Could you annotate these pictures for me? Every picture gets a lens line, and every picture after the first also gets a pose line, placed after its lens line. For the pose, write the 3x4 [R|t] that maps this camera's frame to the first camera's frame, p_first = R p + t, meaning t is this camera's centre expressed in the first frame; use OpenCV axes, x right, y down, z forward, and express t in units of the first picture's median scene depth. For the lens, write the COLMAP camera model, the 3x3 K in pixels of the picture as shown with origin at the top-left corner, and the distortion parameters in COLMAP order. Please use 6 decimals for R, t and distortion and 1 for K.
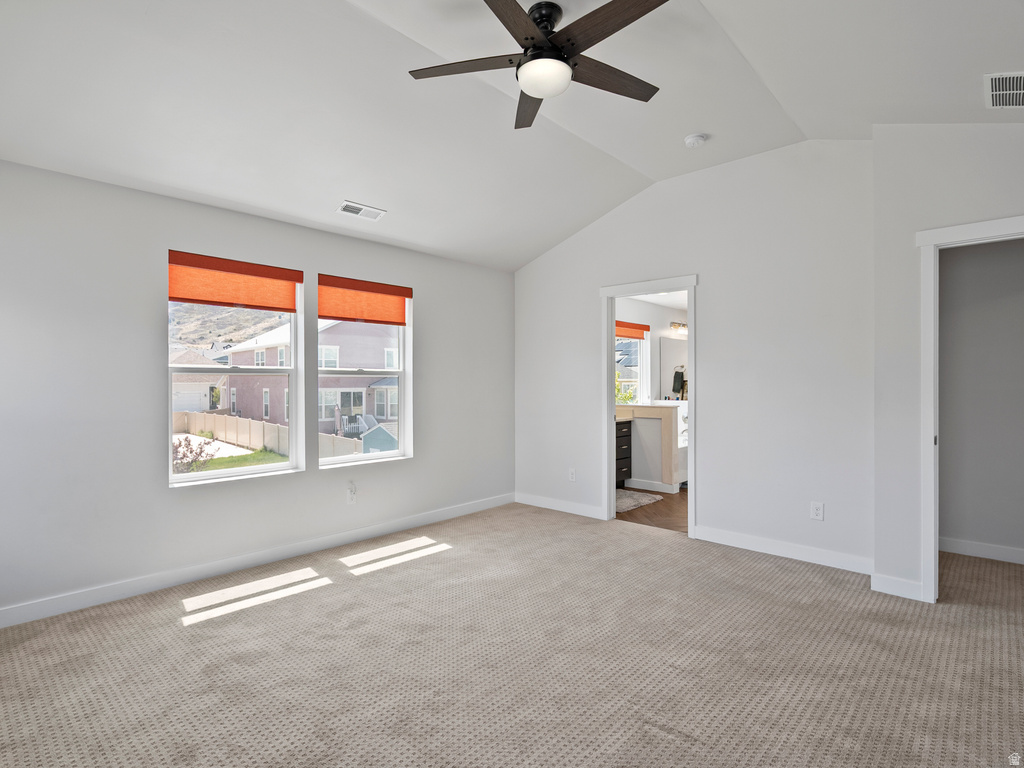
lens RADIAL K [[525.4, 0, 516.5], [0, 525.4, 383.4], [0, 0, 1]] dist [-0.001727, -0.000909]
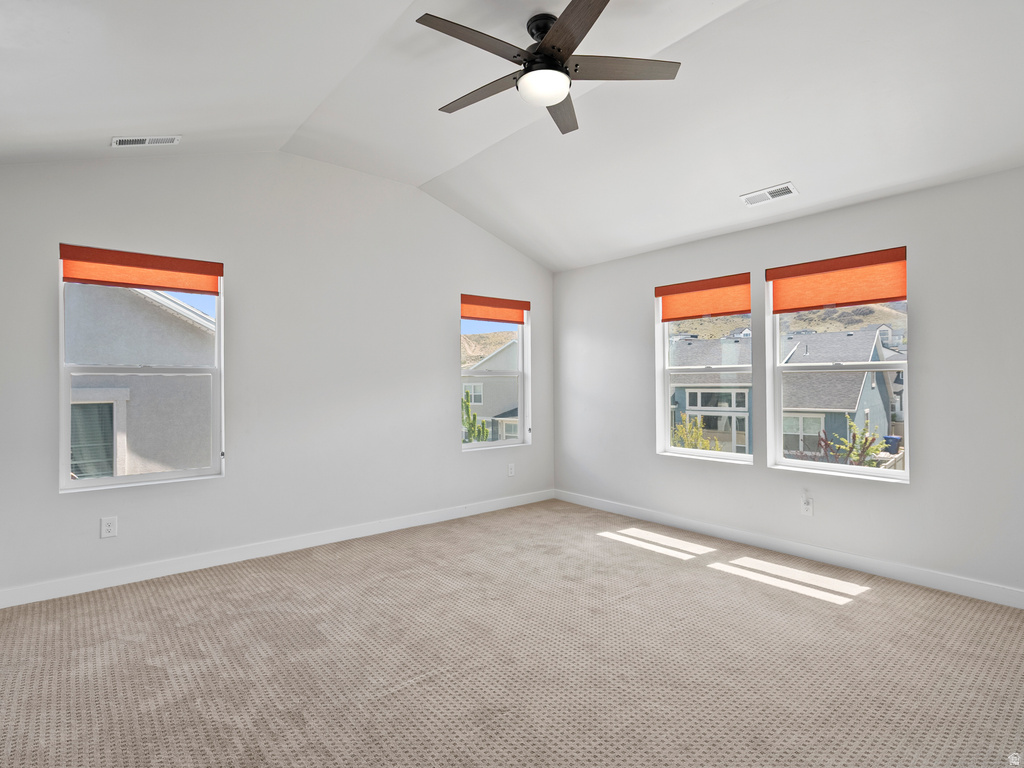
lens RADIAL K [[525.4, 0, 514.0], [0, 525.4, 381.6], [0, 0, 1]] dist [-0.001727, -0.000909]
pose [[-0.116615, 0.000681, -0.993177, 0.733433], [0.003217, 0.999995, 0.000308, 0.000700], [0.993172, -0.003159, -0.116617, 0.710952]]
